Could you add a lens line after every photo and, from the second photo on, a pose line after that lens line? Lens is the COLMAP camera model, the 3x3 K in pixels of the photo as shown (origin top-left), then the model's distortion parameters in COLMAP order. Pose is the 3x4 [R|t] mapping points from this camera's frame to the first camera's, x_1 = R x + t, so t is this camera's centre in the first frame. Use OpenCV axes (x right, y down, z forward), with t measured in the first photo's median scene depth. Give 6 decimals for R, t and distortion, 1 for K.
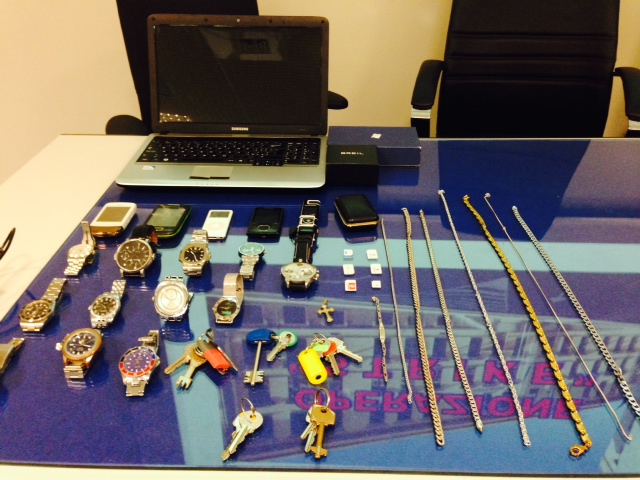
lens RADIAL K [[608.8, 0, 324.3], [0, 608.8, 239.8], [0, 0, 1]] dist [0.043791, 0.000000]
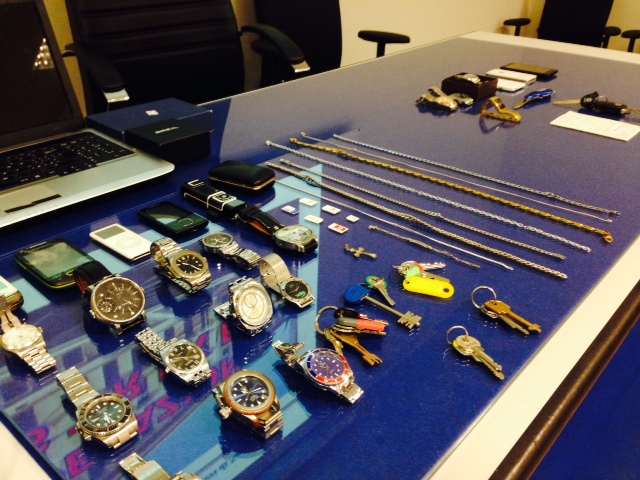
lens RADIAL K [[608.8, 0, 323.3], [0, 608.8, 240.3], [0, 0, 1]] dist [0.043791, 0.000000]
pose [[0.621159, -0.355483, 0.698422, -0.470720], [0.365046, 0.919860, 0.143528, -0.039000], [-0.693472, 0.165803, 0.701146, 0.250693]]
